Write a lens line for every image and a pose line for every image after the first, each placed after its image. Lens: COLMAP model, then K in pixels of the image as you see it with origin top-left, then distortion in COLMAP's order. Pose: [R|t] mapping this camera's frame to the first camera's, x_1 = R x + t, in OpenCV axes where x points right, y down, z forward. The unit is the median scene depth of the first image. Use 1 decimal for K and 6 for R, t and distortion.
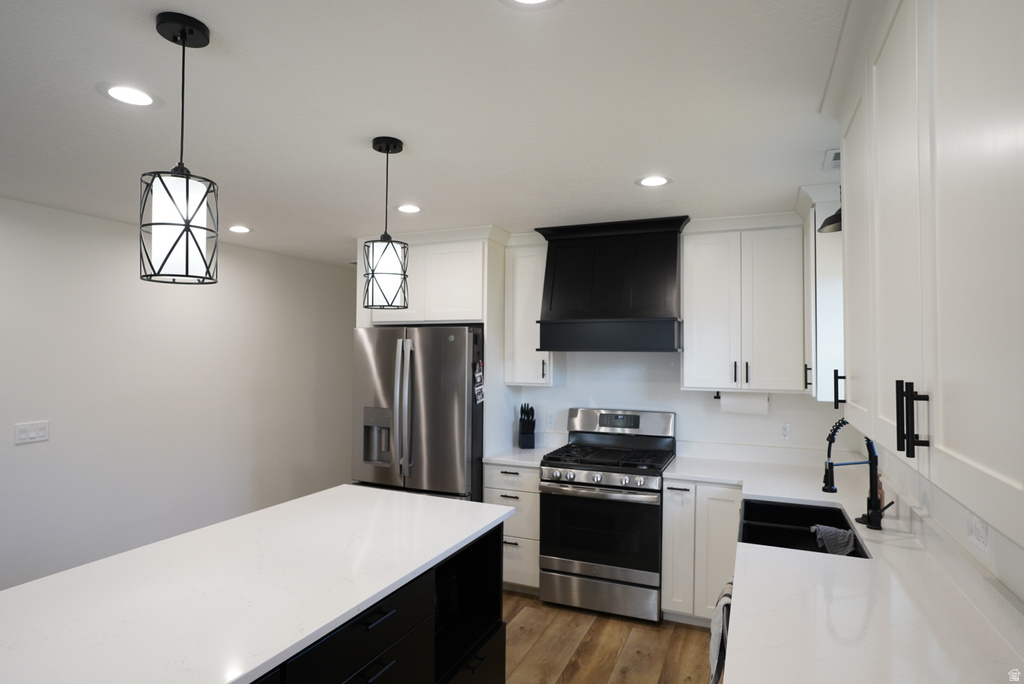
lens RADIAL K [[567.9, 0, 512.0], [0, 567.9, 342.0], [0, 0, 1]] dist [-0.055318, 0.038055]
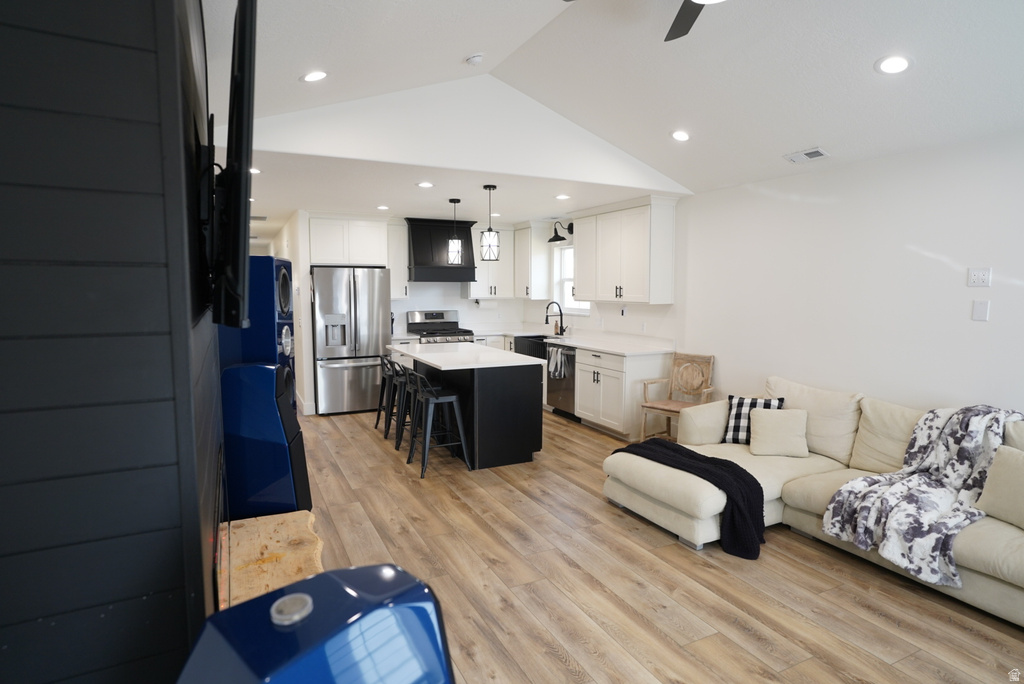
lens RADIAL K [[561.1, 0, 513.2], [0, 561.1, 344.3], [0, 0, 1]] dist [-0.052427, 0.037982]
pose [[0.632498, -0.084750, 0.769911, -1.333651], [-0.011866, 0.992819, 0.119035, -0.003716], [-0.774471, -0.084425, 0.626951, -0.551226]]
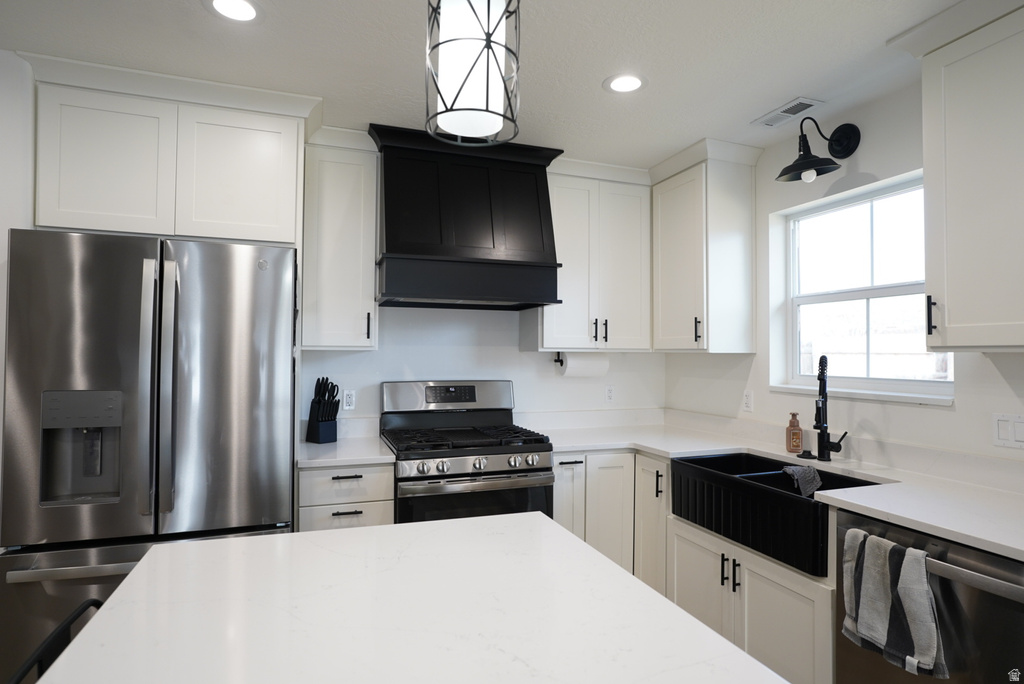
lens RADIAL K [[561.1, 0, 513.2], [0, 561.1, 344.3], [0, 0, 1]] dist [-0.052427, 0.037982]
pose [[0.719794, 0.010087, 0.694114, -0.333036], [-0.014284, 0.999898, 0.000282, 0.075316], [-0.694041, -0.010118, 0.719865, 0.413194]]
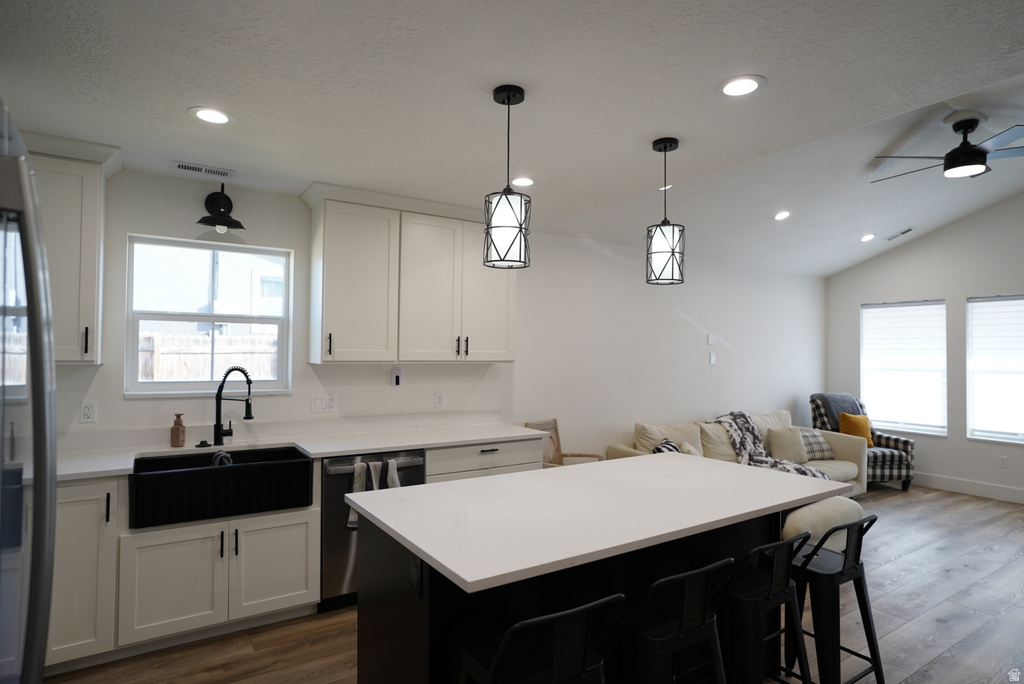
lens RADIAL K [[561.1, 0, 513.2], [0, 561.1, 344.3], [0, 0, 1]] dist [-0.052427, 0.037982]
pose [[-0.845514, -0.005506, 0.533924, -0.470078], [-0.025510, 0.999222, -0.030093, 0.063603], [-0.533343, -0.039064, -0.844997, 1.141700]]
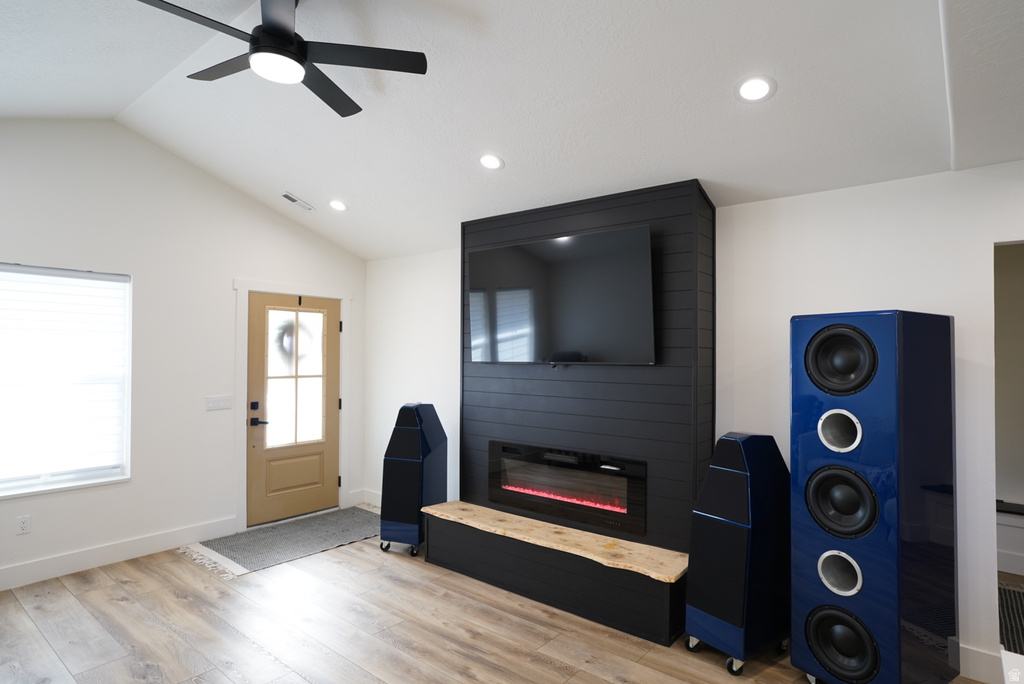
lens RADIAL K [[561.1, 0, 513.2], [0, 561.1, 344.3], [0, 0, 1]] dist [-0.052427, 0.037982]
pose [[-0.260561, -0.027169, -0.965075, -0.060115], [0.008205, 0.999506, -0.030354, 0.023970], [0.965422, -0.015827, -0.260209, 0.170220]]
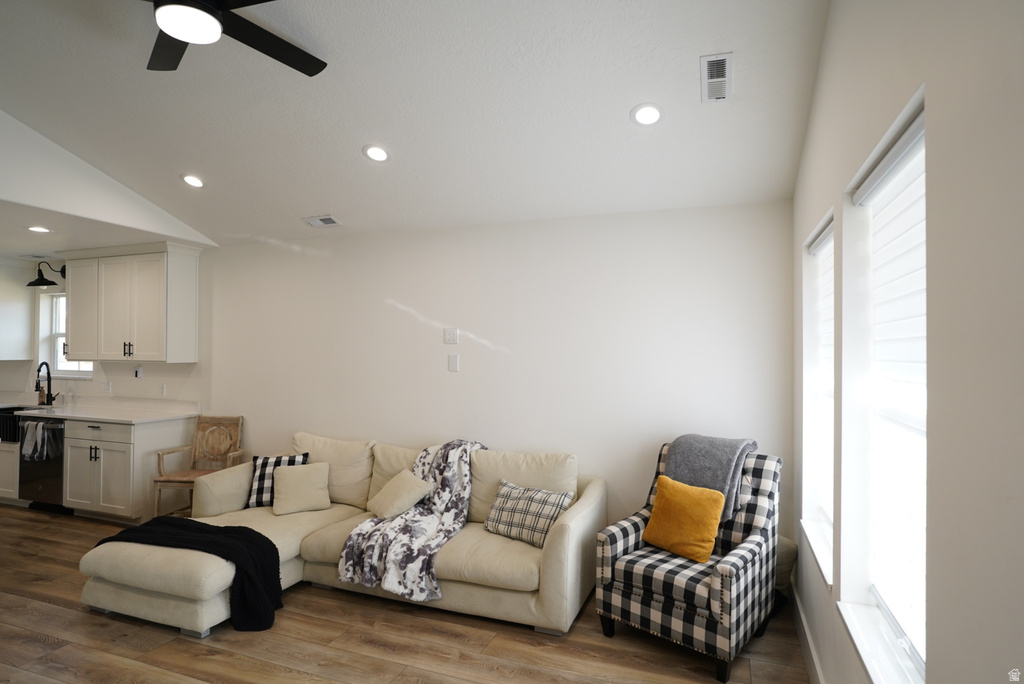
lens RADIAL K [[561.1, 0, 513.2], [0, 561.1, 344.3], [0, 0, 1]] dist [-0.052427, 0.037982]
pose [[-0.056277, 0.007106, 0.998390, -1.288156], [-0.027472, 0.999585, -0.008663, 0.009076], [-0.998037, -0.027915, -0.056058, -0.633616]]
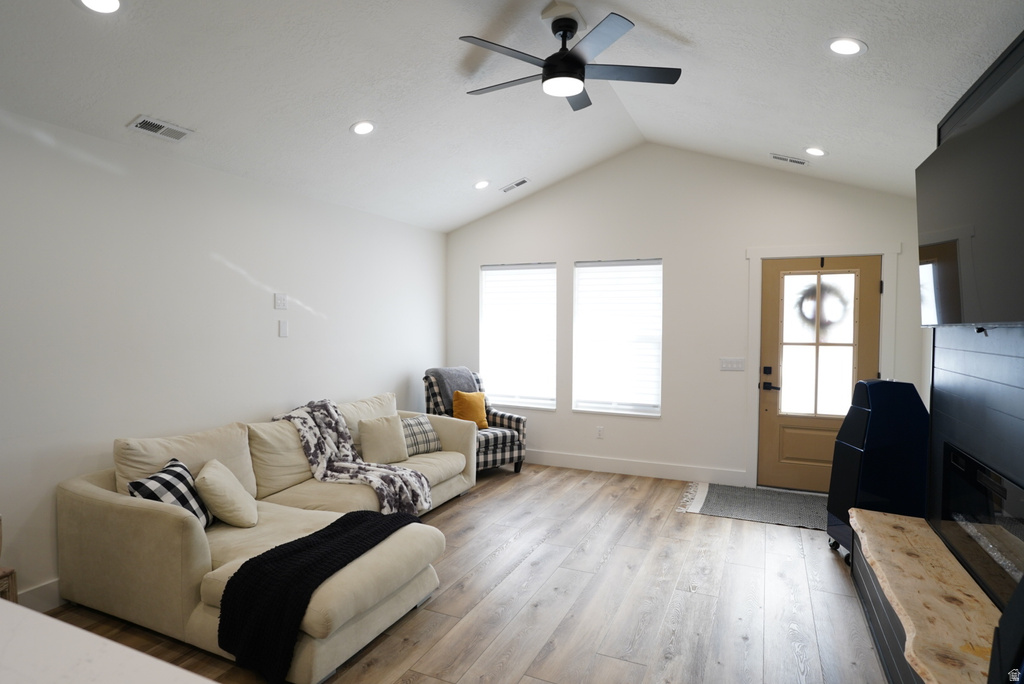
lens RADIAL K [[561.1, 0, 513.2], [0, 561.1, 344.3], [0, 0, 1]] dist [-0.052427, 0.037982]
pose [[-0.999886, -0.014405, 0.004494, -0.577287], [-0.014321, 0.999732, 0.018205, 0.045903], [-0.004756, 0.018138, -0.999824, 0.597983]]
